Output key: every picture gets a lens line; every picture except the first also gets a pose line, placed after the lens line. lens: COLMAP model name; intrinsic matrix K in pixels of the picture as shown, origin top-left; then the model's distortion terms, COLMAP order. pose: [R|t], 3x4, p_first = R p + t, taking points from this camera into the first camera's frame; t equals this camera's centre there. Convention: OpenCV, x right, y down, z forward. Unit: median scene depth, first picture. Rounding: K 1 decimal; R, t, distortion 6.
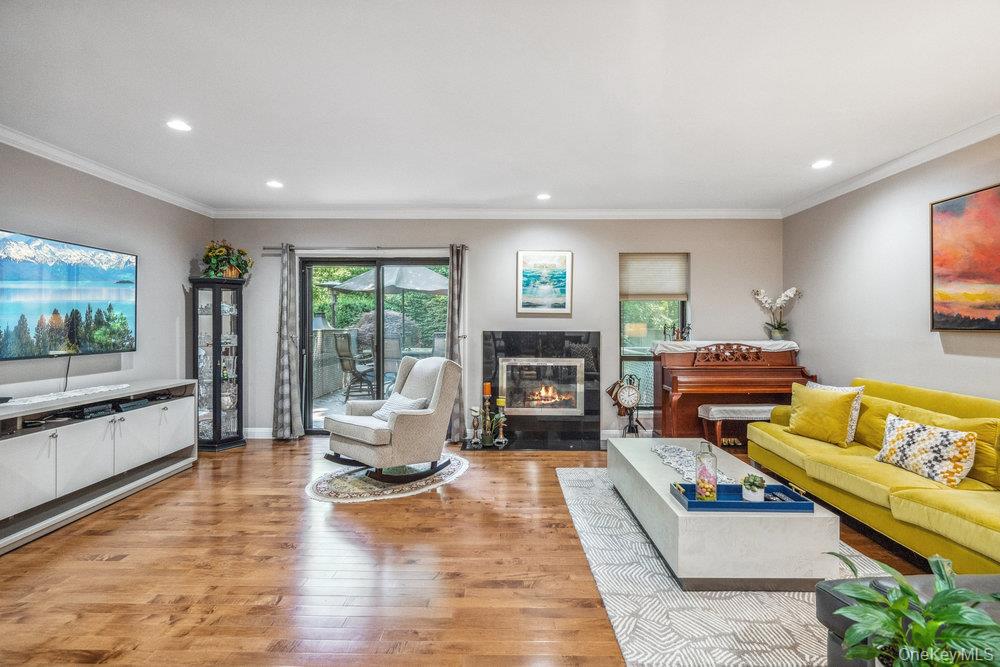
lens RADIAL K [[473.7, 0, 503.9], [0, 473.7, 315.5], [0, 0, 1]] dist [-0.001441, 0.000735]
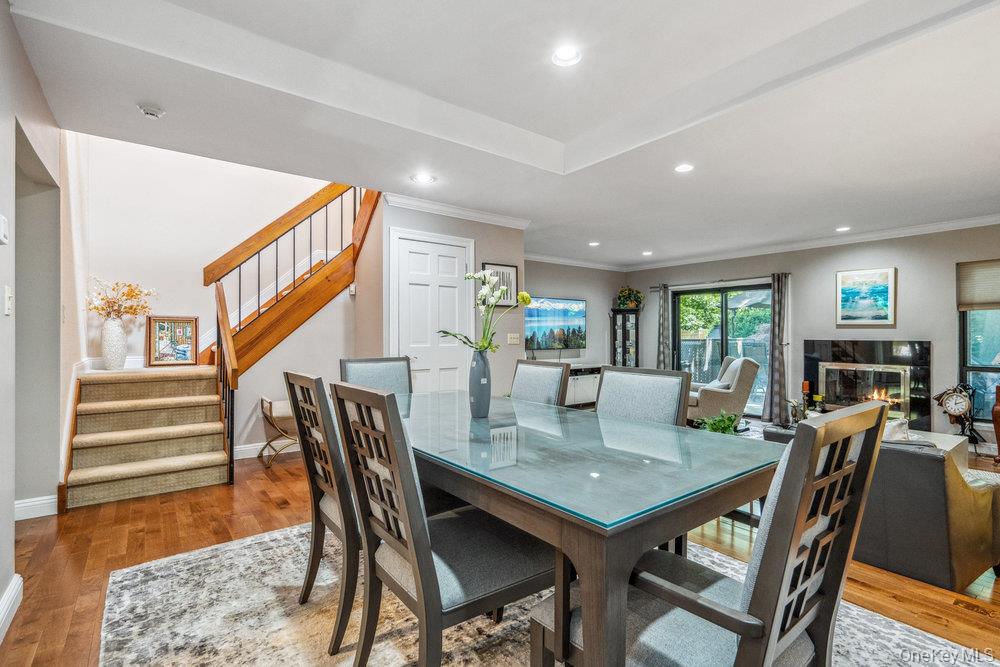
lens RADIAL K [[456.2, 0, 502.6], [0, 456.2, 327.6], [0, 0, 1]] dist [-0.002097, 0.000219]
pose [[0.614031, -0.014447, -0.789150, 0.416800], [0.015746, 0.999858, -0.006053, -0.004504], [0.789125, -0.008709, 0.614171, -0.361748]]
